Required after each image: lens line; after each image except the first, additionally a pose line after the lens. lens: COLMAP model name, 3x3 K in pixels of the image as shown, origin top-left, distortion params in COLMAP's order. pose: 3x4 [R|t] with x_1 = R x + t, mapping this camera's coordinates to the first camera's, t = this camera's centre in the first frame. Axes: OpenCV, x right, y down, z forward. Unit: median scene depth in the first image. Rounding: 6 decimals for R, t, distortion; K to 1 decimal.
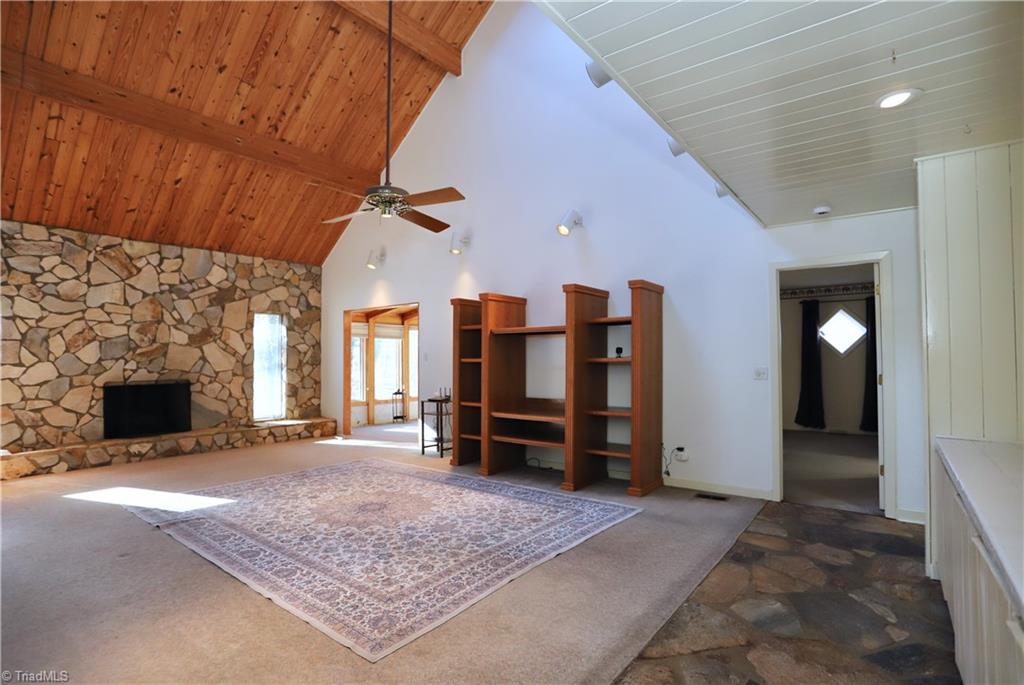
lens RADIAL K [[504.1, 0, 512.0], [0, 504.1, 342.5], [0, 0, 1]] dist [-0.062048, 0.025090]
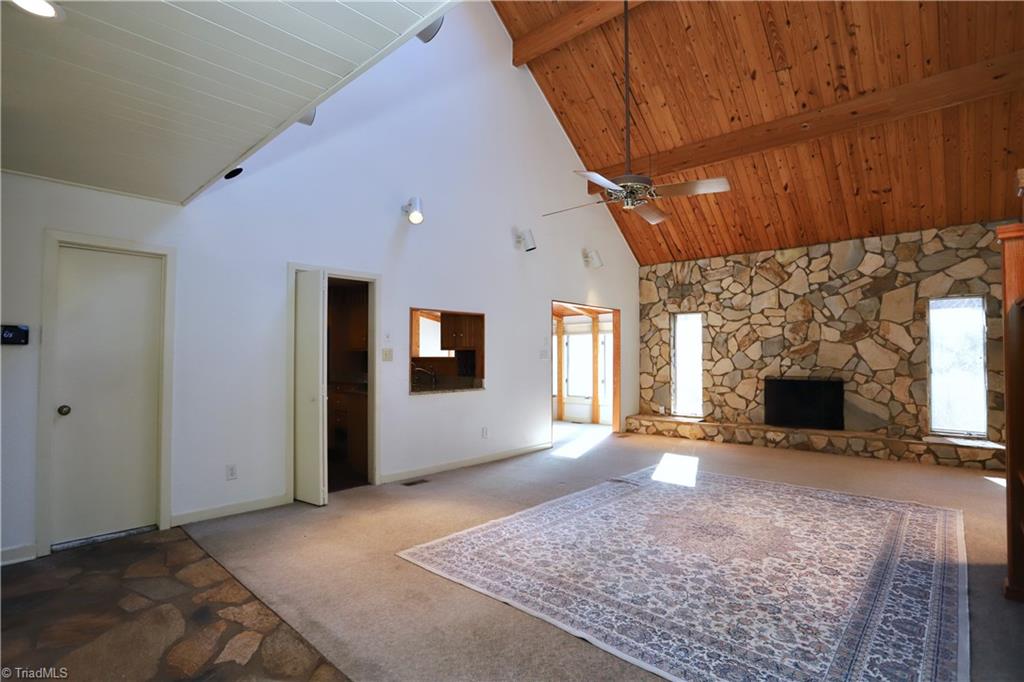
lens RADIAL K [[504.1, 0, 512.0], [0, 504.1, 341.0], [0, 0, 1]] dist [-0.062048, 0.025090]
pose [[-0.086148, -0.023046, -0.996016, 0.392581], [0.031515, 0.999169, -0.025845, 0.008652], [0.995784, -0.033616, -0.085350, 0.471002]]
